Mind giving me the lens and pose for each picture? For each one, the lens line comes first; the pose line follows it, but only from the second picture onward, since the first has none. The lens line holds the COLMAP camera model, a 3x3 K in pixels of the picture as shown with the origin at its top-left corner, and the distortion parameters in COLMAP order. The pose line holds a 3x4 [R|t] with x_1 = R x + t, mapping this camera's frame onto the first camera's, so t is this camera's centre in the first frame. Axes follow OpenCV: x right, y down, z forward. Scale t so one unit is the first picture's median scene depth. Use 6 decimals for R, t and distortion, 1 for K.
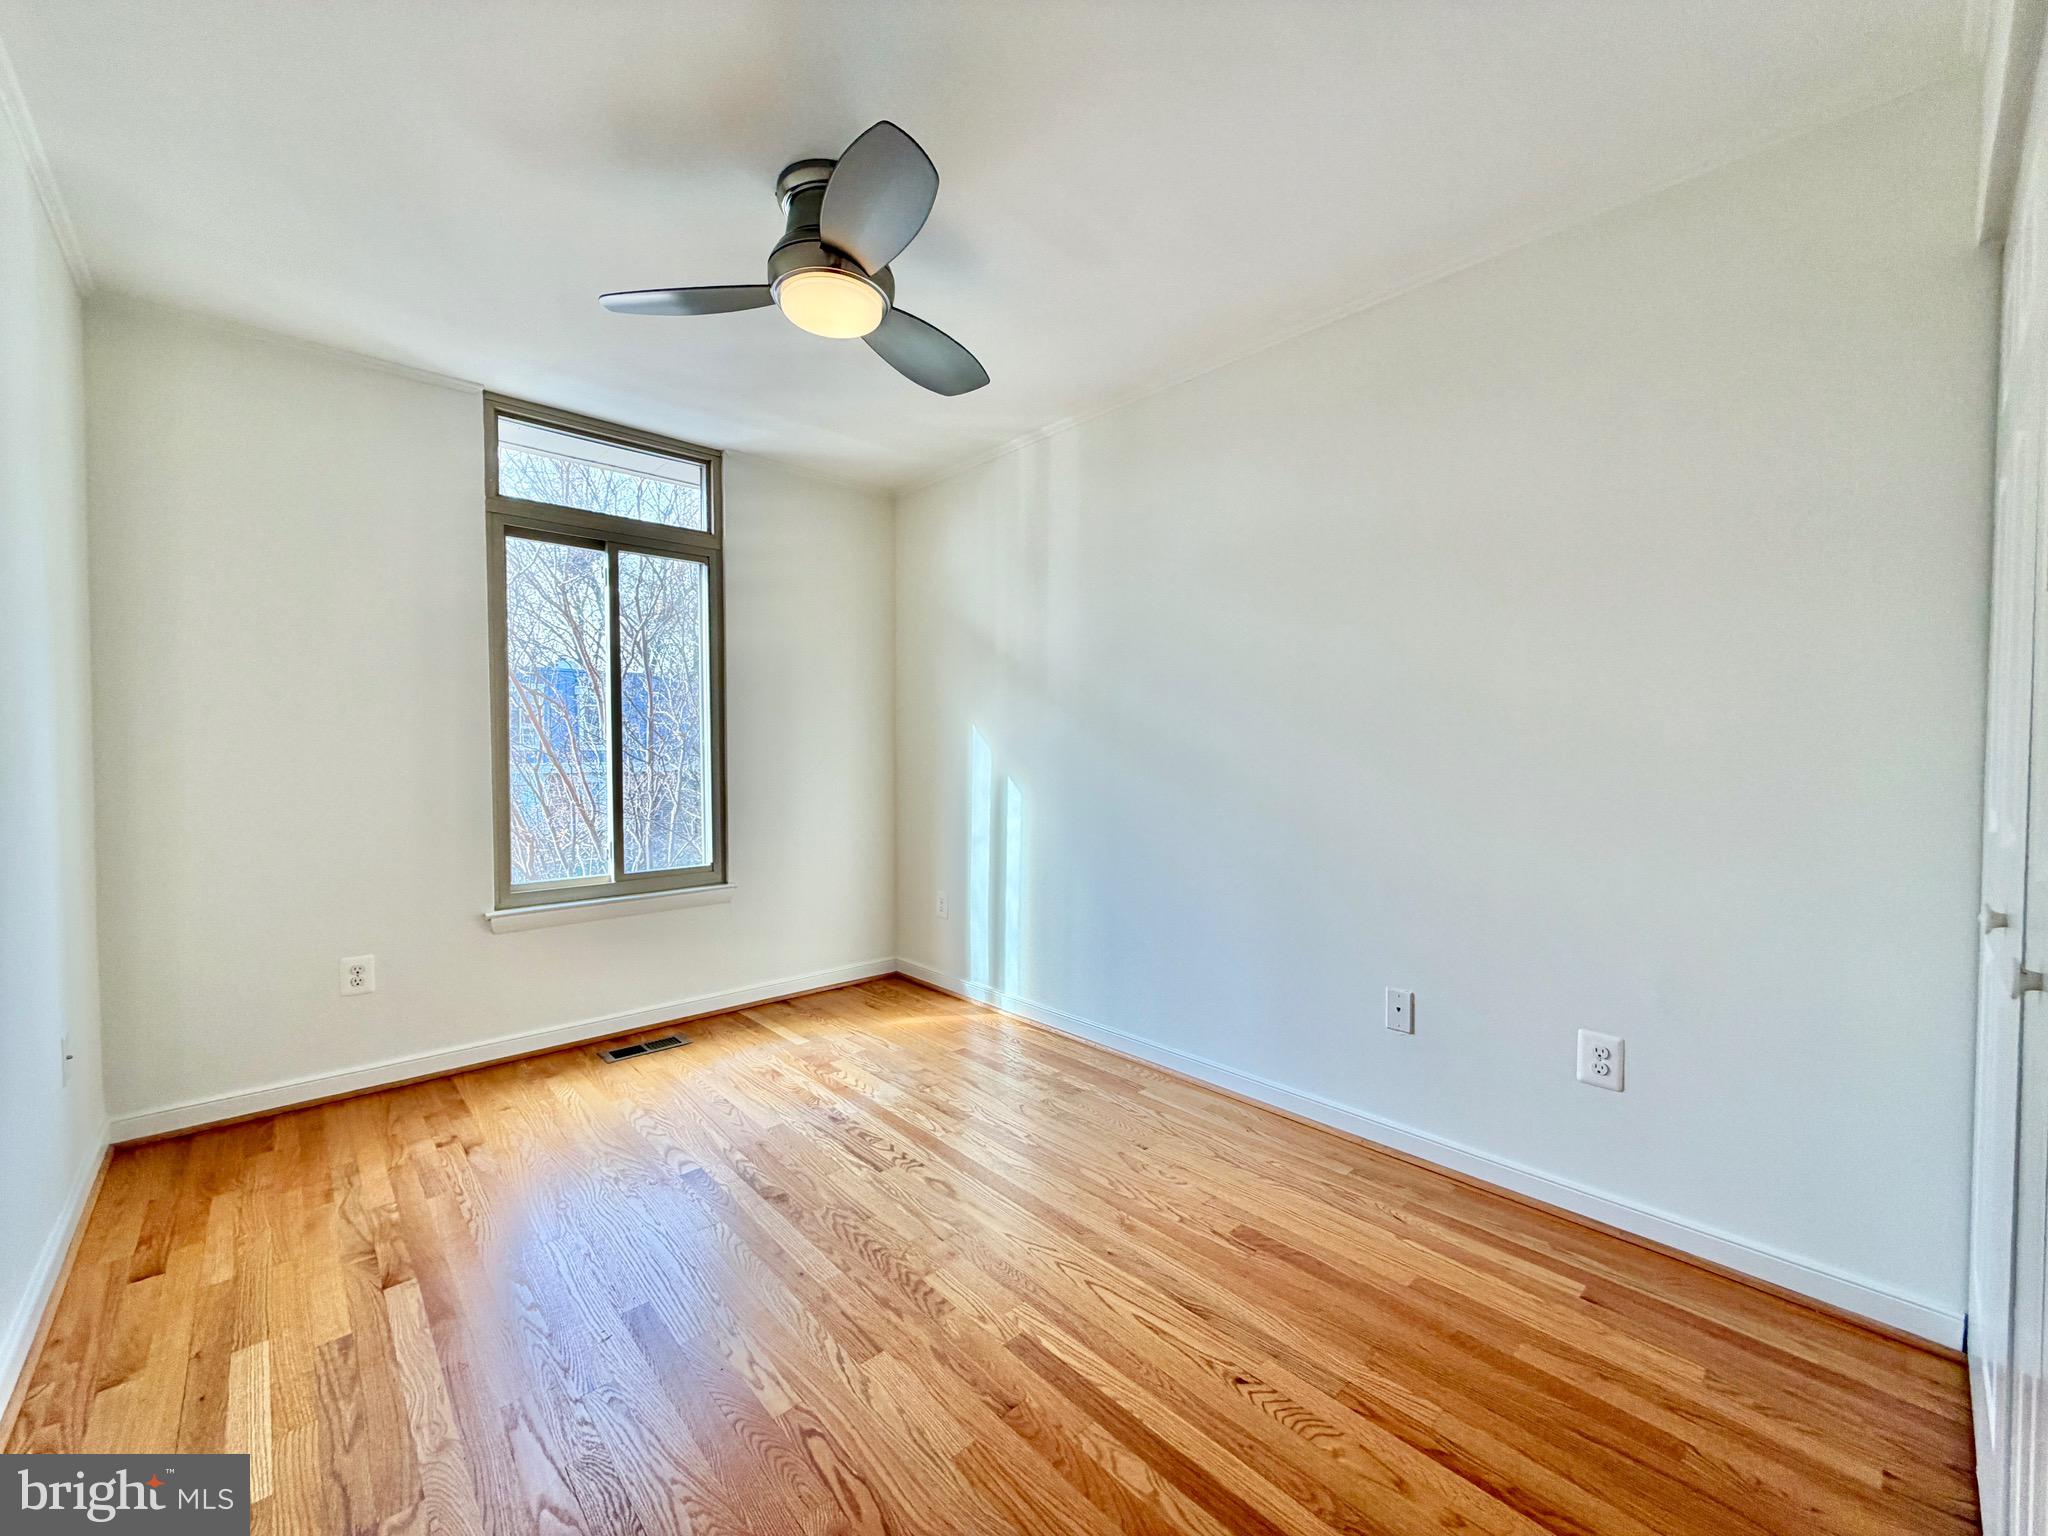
lens RADIAL K [[814.6, 0, 1014.3], [0, 814.6, 772.9], [0, 0, 1]] dist [0.001306, -0.000128]
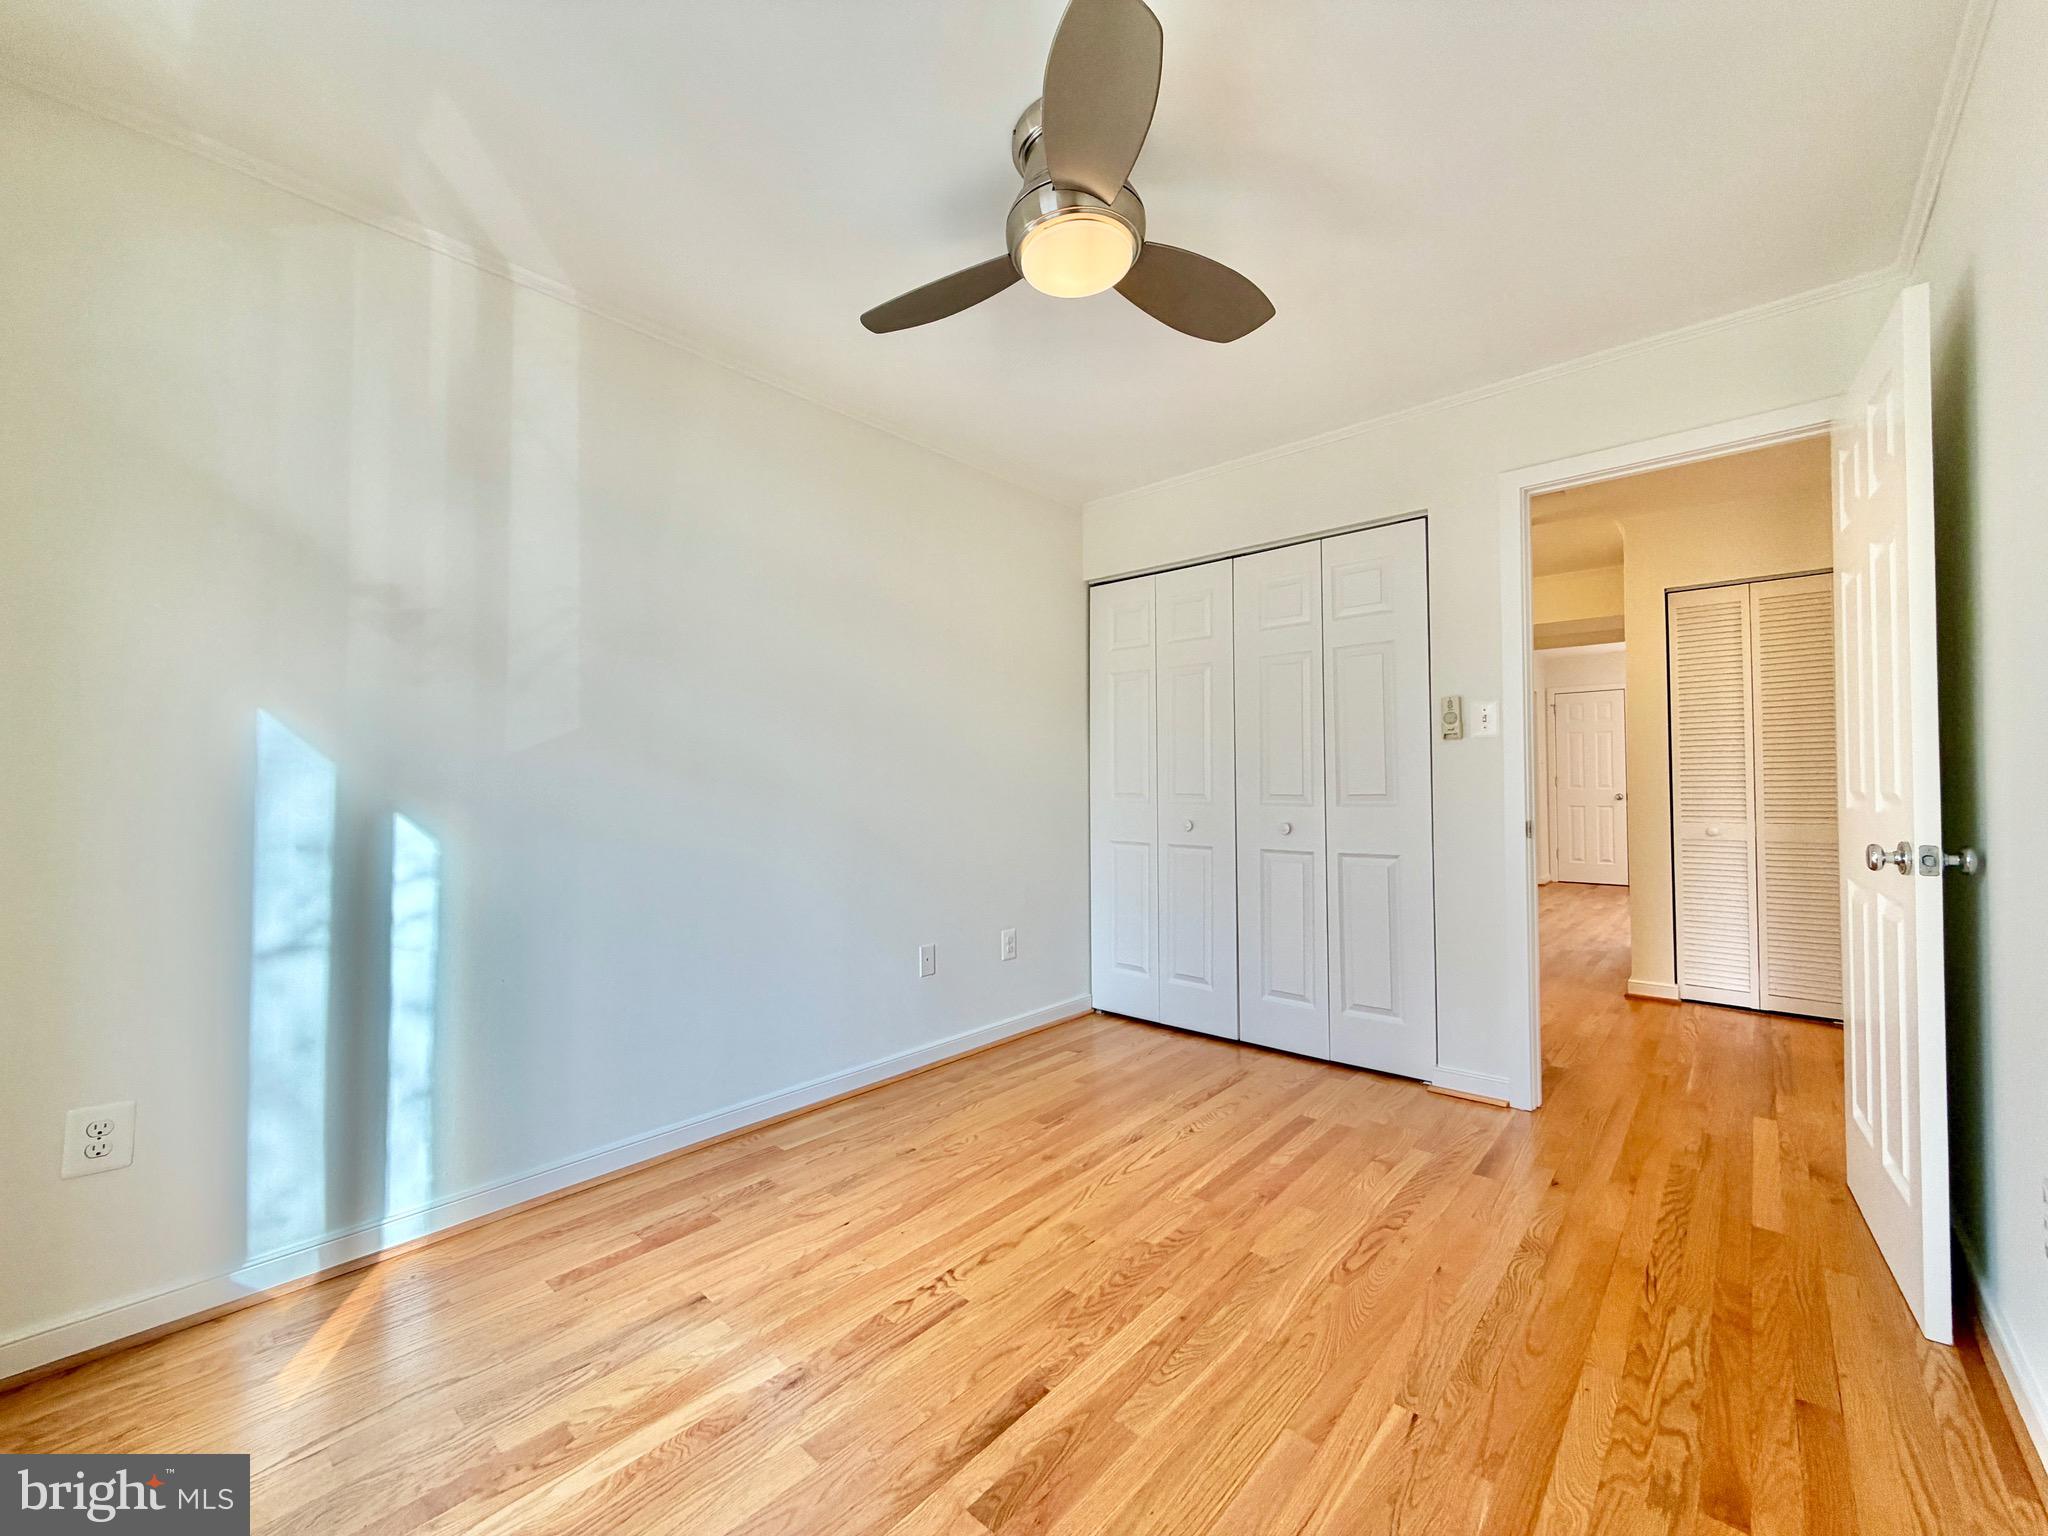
lens RADIAL K [[814.6, 0, 1014.3], [0, 814.6, 772.9], [0, 0, 1]] dist [0.001306, -0.000128]
pose [[-0.093635, 0.017602, 0.995451, -1.055389], [0.035073, 0.999281, -0.014370, 0.000143], [-0.994989, 0.033567, -0.094185, 1.124862]]
